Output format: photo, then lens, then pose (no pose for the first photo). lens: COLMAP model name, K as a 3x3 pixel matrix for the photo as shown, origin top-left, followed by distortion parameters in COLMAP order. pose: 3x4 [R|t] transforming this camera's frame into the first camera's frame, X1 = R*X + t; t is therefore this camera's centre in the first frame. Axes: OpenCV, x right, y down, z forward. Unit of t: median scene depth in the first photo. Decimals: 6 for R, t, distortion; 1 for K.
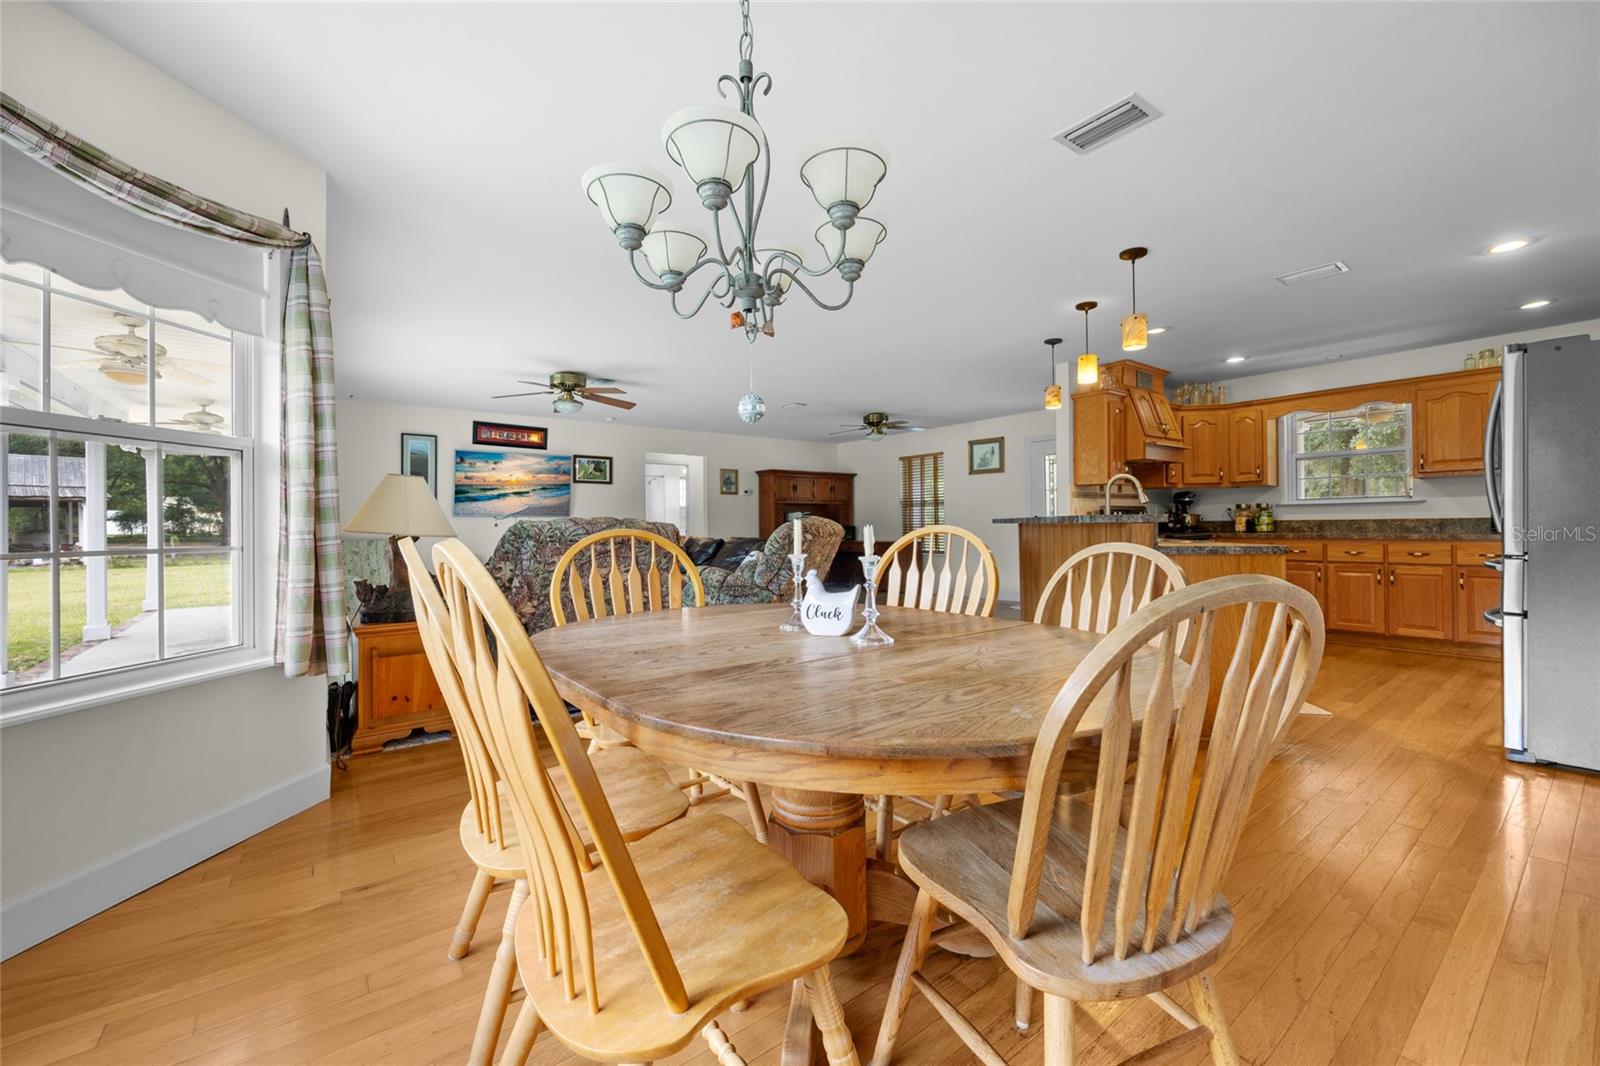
lens RADIAL K [[641.6, 0, 796.8], [0, 641.6, 524.6], [0, 0, 1]] dist [-0.003479, 0.000806]
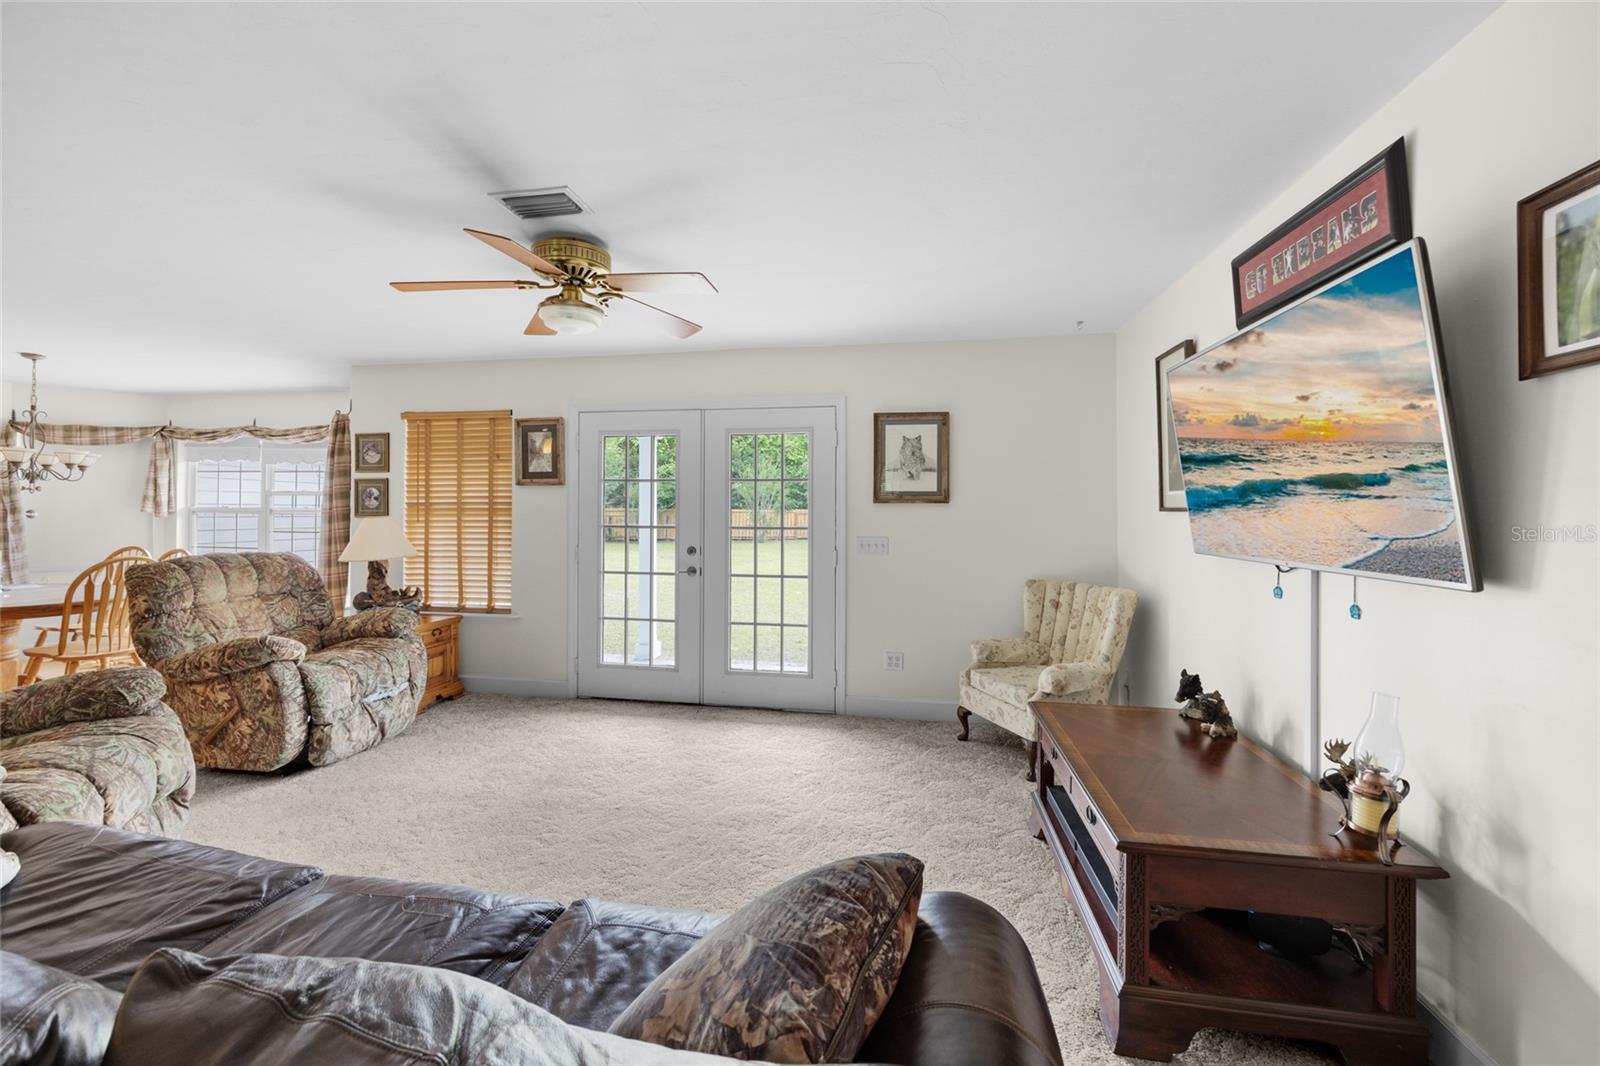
lens RADIAL K [[660.5, 0, 785.0], [0, 660.5, 511.5], [0, 0, 1]] dist [-0.001250, -0.000520]
pose [[-0.741374, 0.004519, -0.671077, -0.139302], [0.001975, 0.999988, 0.004553, -0.045448], [0.671089, 0.002051, -0.741374, 1.328902]]
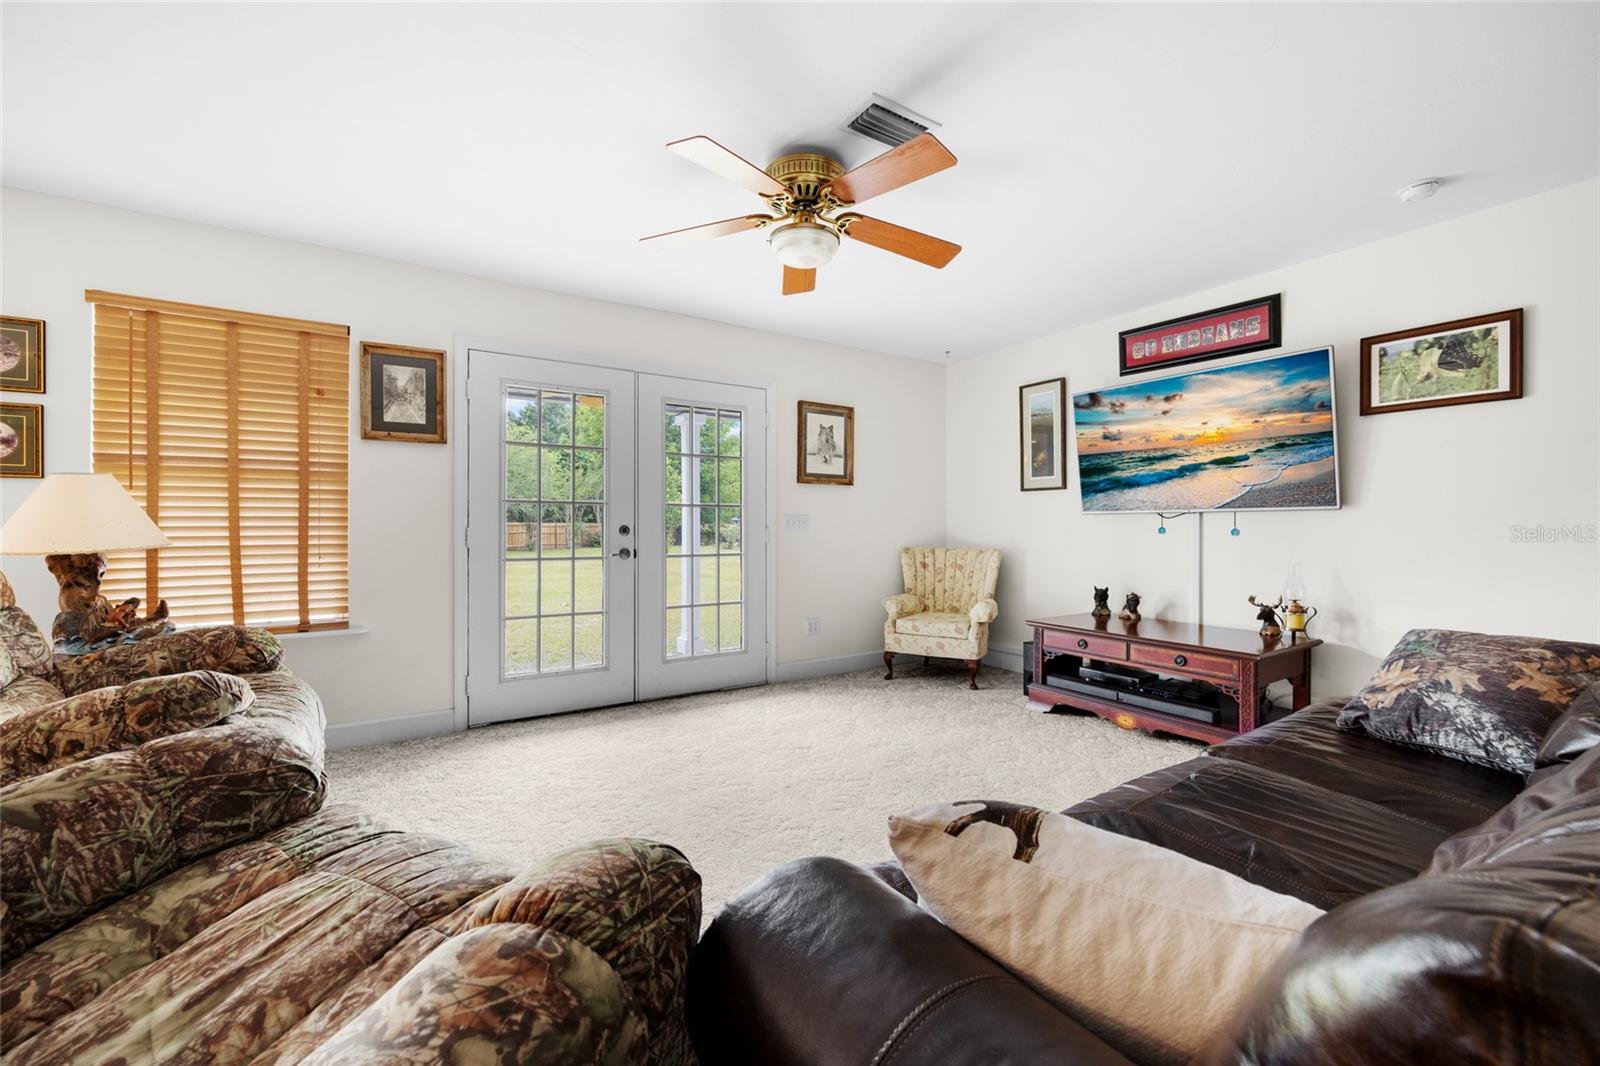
lens RADIAL K [[641.6, 0, 799.8], [0, 641.6, 529.0], [0, 0, 1]] dist [-0.003479, 0.000806]
pose [[-0.075416, 0.010963, -0.997092, 0.053288], [0.001843, 0.999939, 0.010855, -0.007395], [0.997150, -0.001019, -0.075431, 0.943546]]
